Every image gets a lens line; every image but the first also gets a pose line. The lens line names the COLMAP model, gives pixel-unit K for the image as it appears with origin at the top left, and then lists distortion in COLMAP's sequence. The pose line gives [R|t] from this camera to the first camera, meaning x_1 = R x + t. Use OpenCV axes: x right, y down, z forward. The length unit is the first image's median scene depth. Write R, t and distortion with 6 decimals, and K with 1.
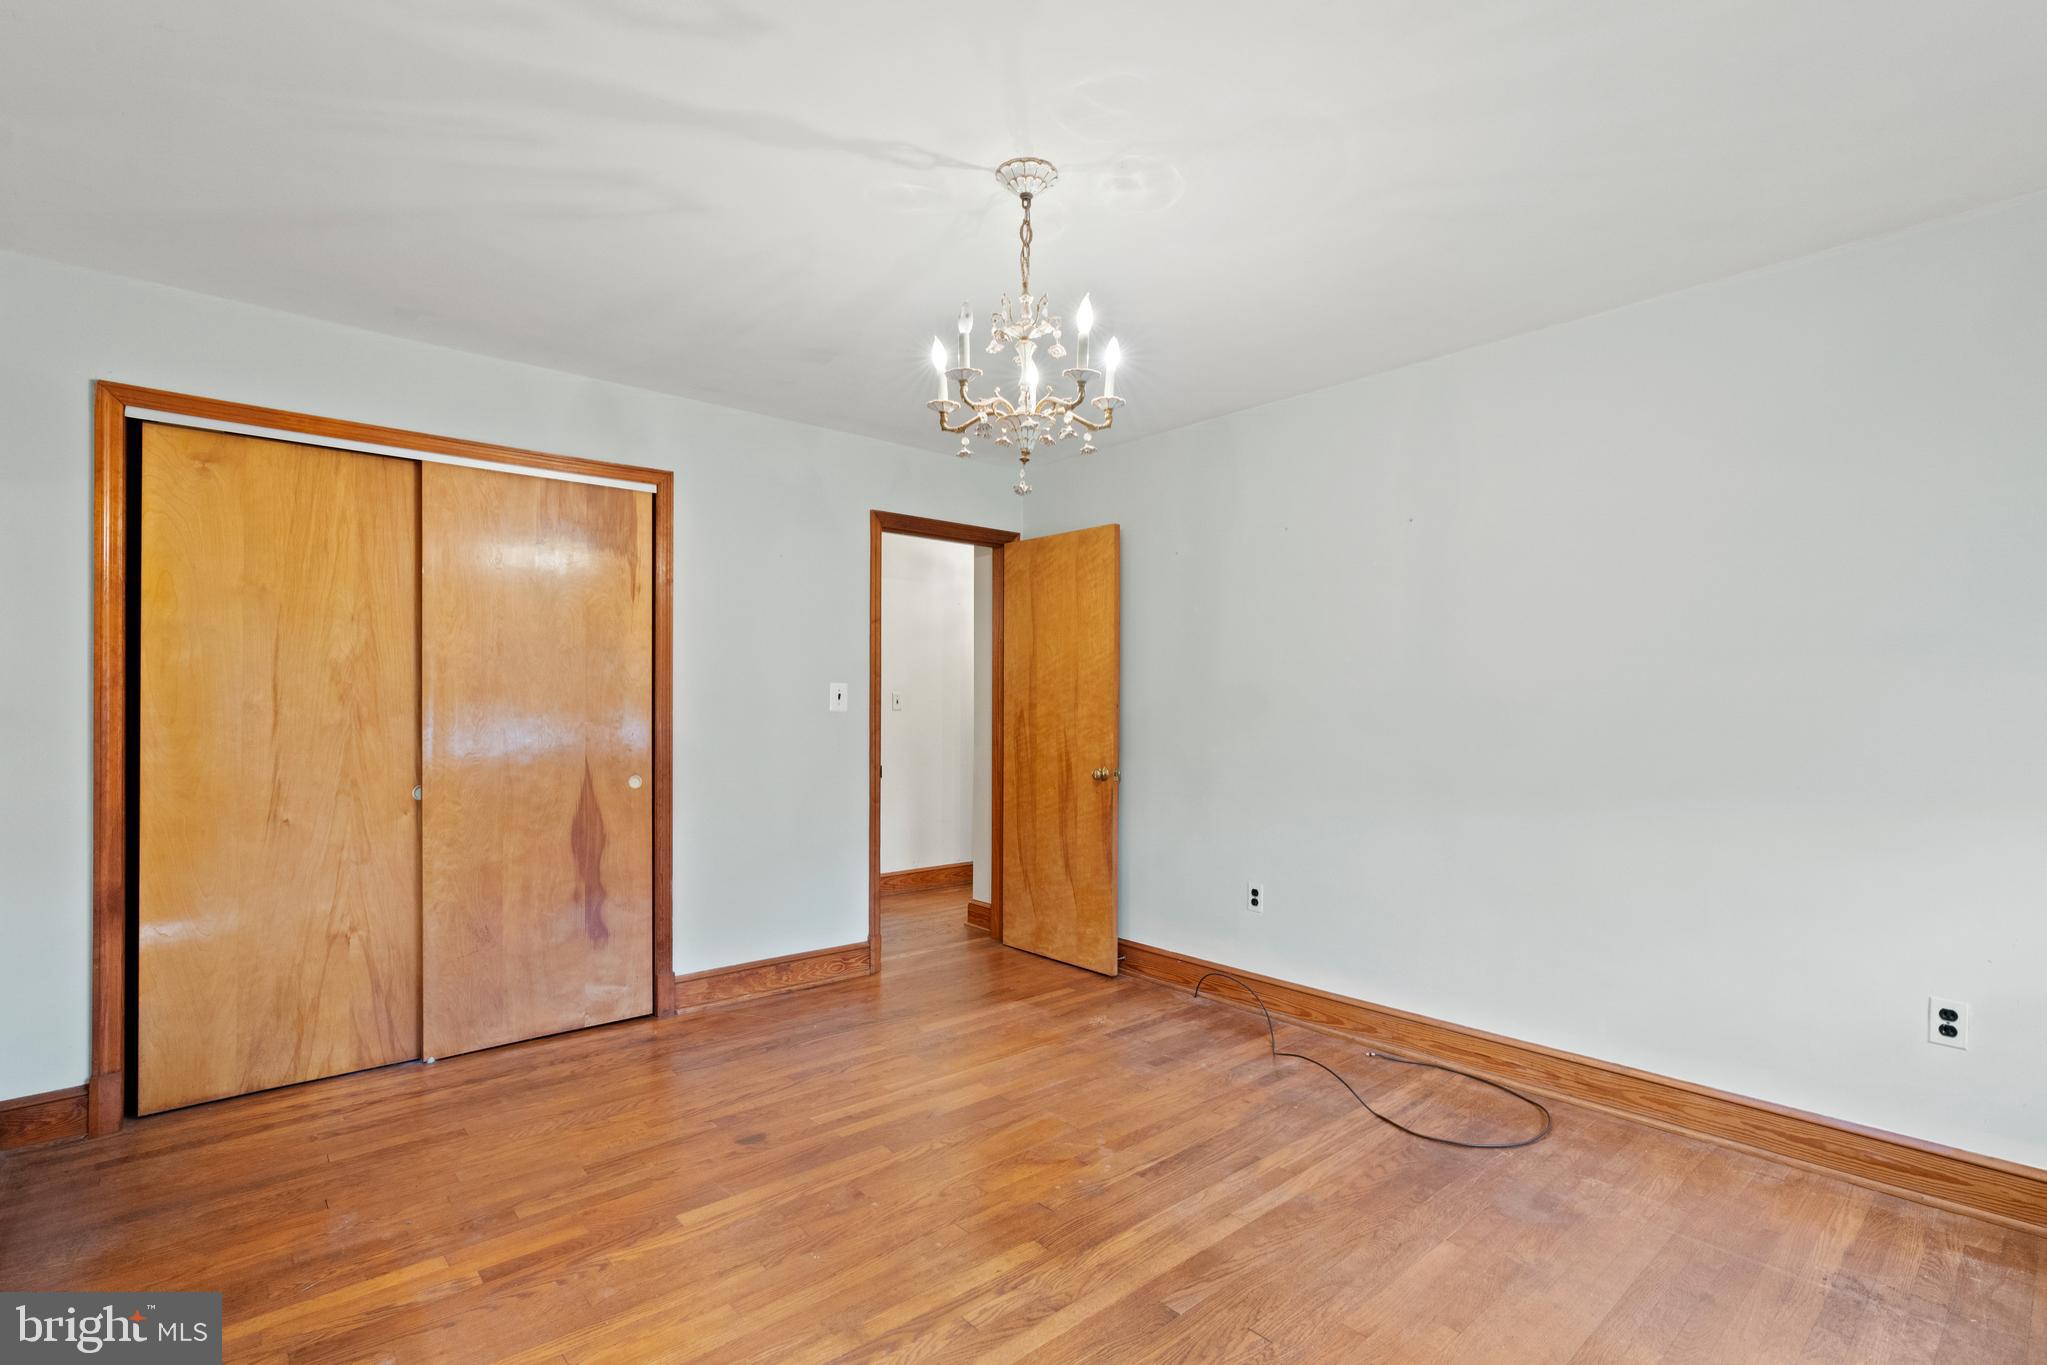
lens RADIAL K [[935.6, 0, 1023.5], [0, 935.6, 682.5], [0, 0, 1]] dist [0.000713, 0.000163]
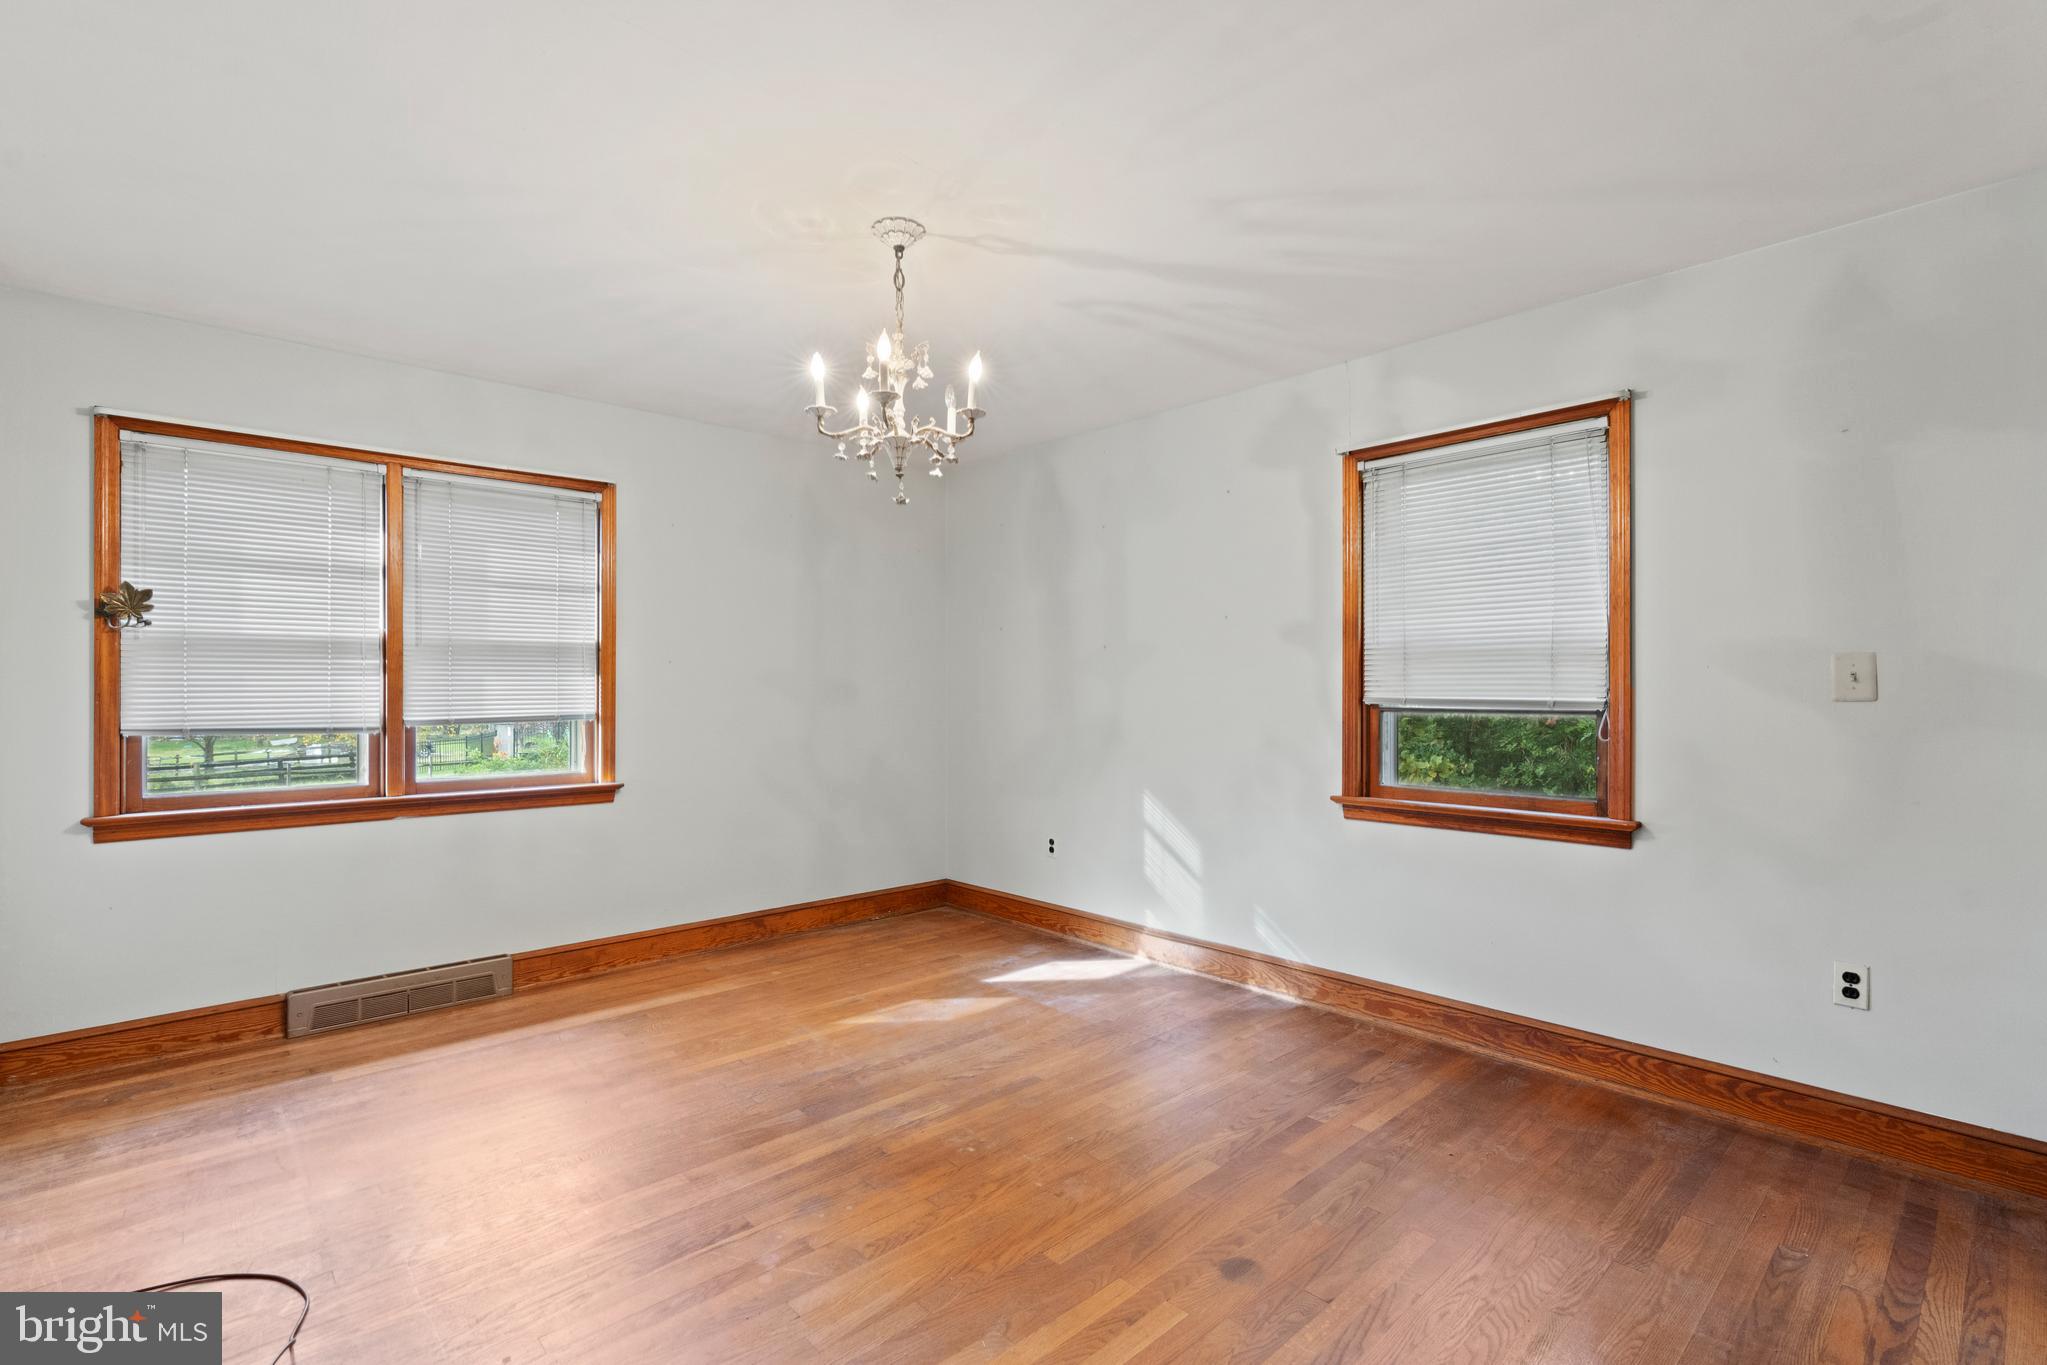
lens RADIAL K [[935.6, 0, 1023.5], [0, 935.6, 682.5], [0, 0, 1]] dist [0.000713, 0.000163]
pose [[-0.999617, -0.002760, -0.027529, -0.120042], [-0.002104, 0.999714, -0.023818, 0.045641], [0.027587, -0.023751, -0.999337, 2.149915]]
